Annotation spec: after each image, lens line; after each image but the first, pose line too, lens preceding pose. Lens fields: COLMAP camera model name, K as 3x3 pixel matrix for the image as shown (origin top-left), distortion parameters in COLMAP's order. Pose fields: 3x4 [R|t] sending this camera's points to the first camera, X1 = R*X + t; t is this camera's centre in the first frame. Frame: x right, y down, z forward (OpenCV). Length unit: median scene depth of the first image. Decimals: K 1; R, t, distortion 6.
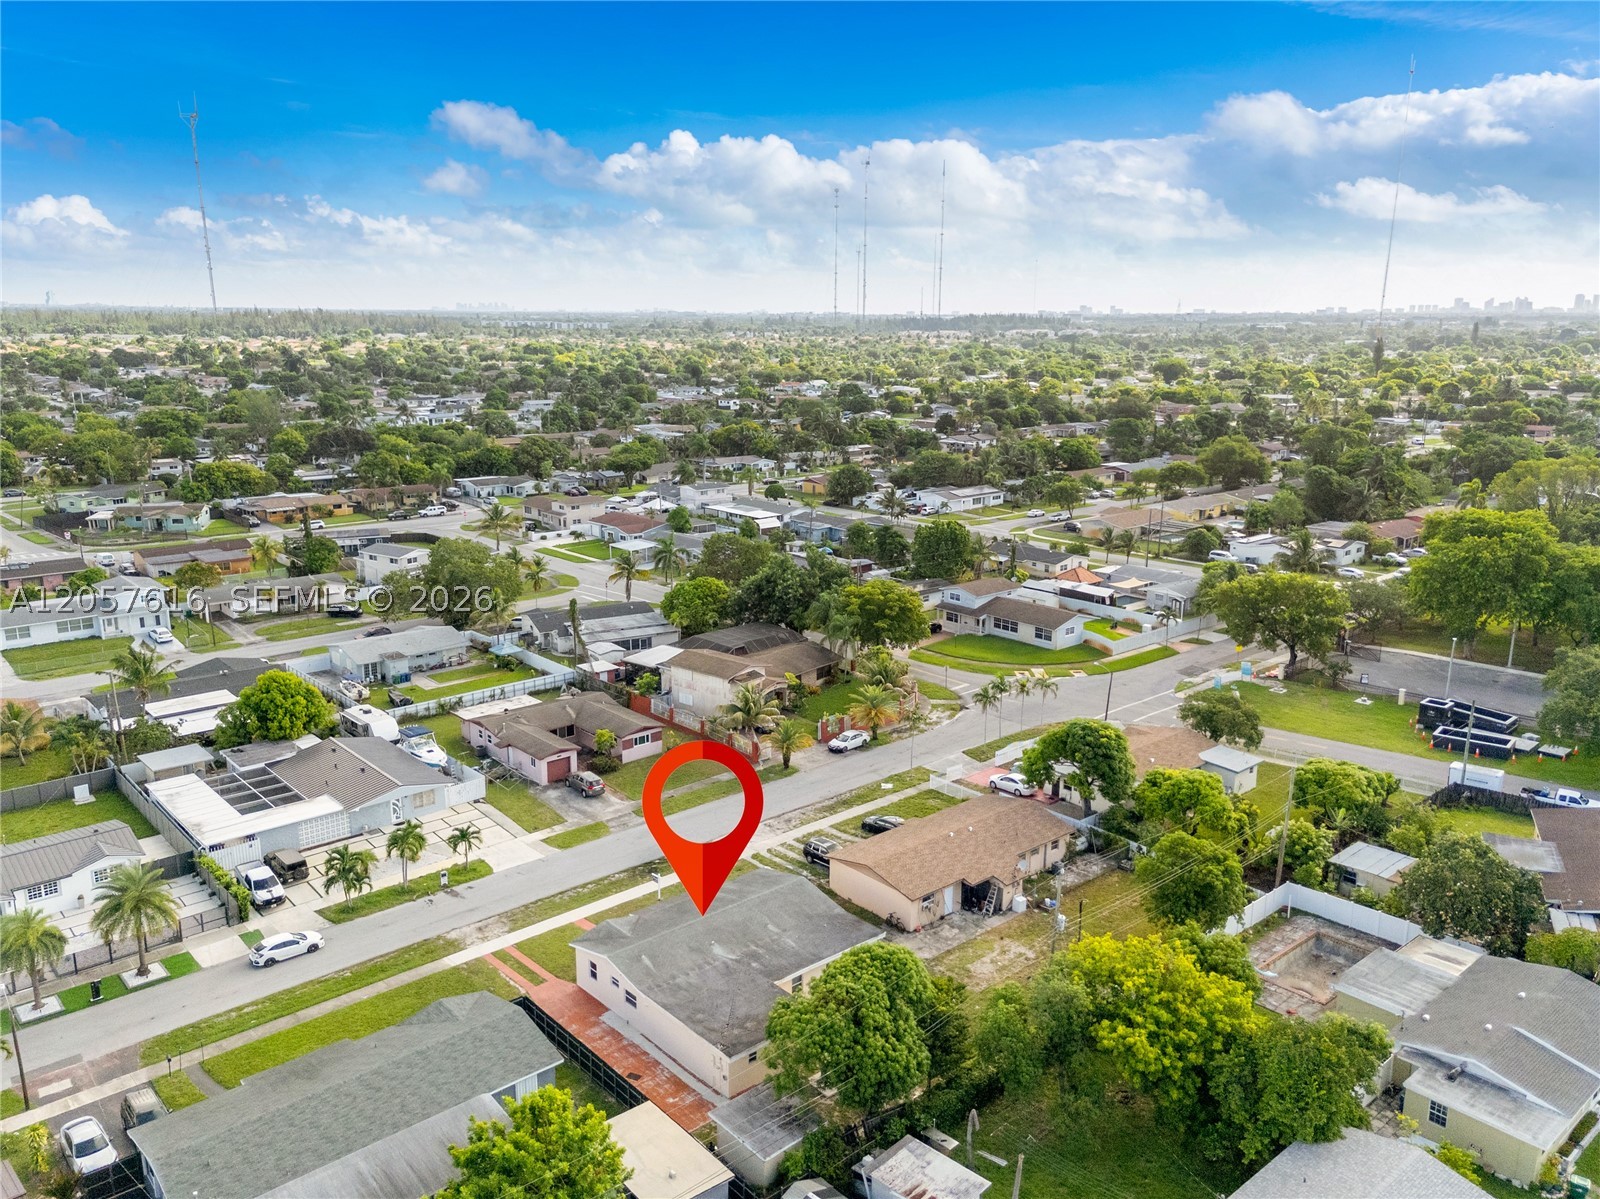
lens RADIAL K [[1195.9, 0, 791.9], [0, 1195.9, 660.1], [0, 0, 1]] dist [0.099196, -0.004263]
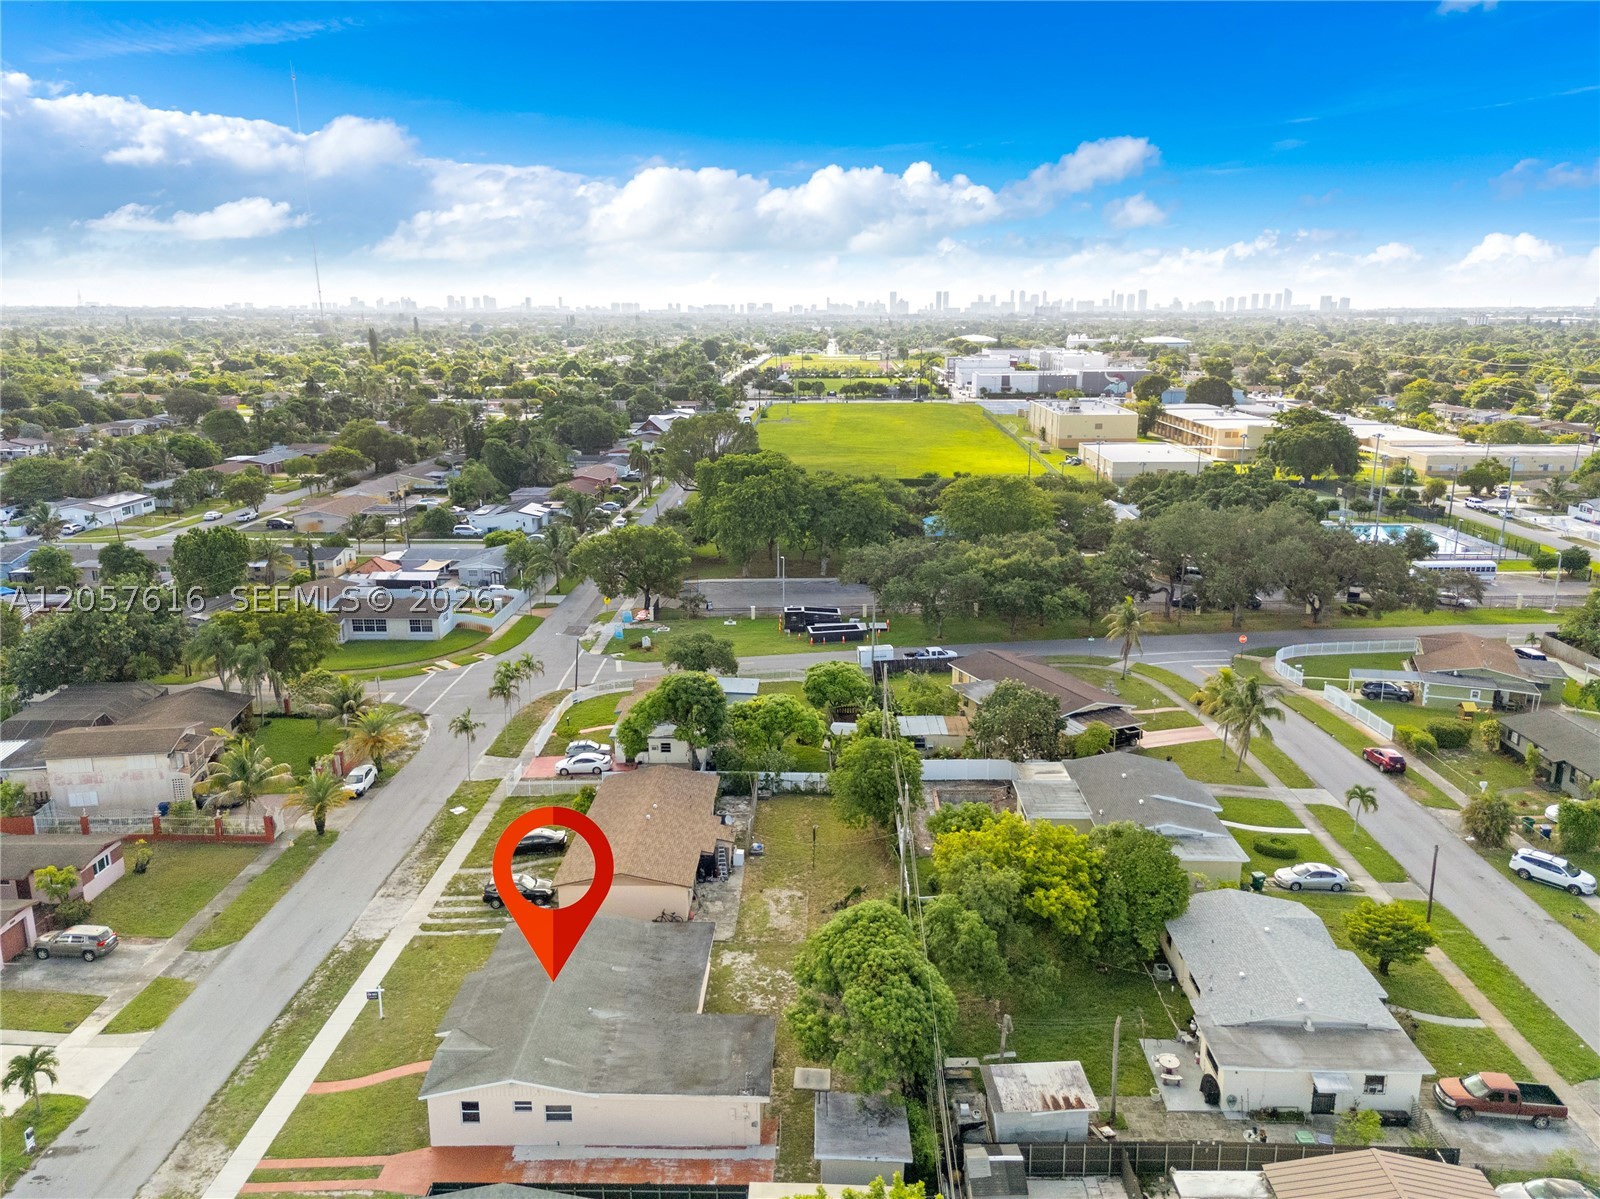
lens RADIAL K [[1188.6, 0, 800.0], [0, 1188.6, 599.5], [0, 0, 1]] dist [0.050113, -0.005366]
pose [[0.674163, -0.183112, 0.715524, -0.329835], [0.210416, 0.976250, 0.051583, -0.036053], [-0.707975, 0.115782, 0.696682, 0.182565]]
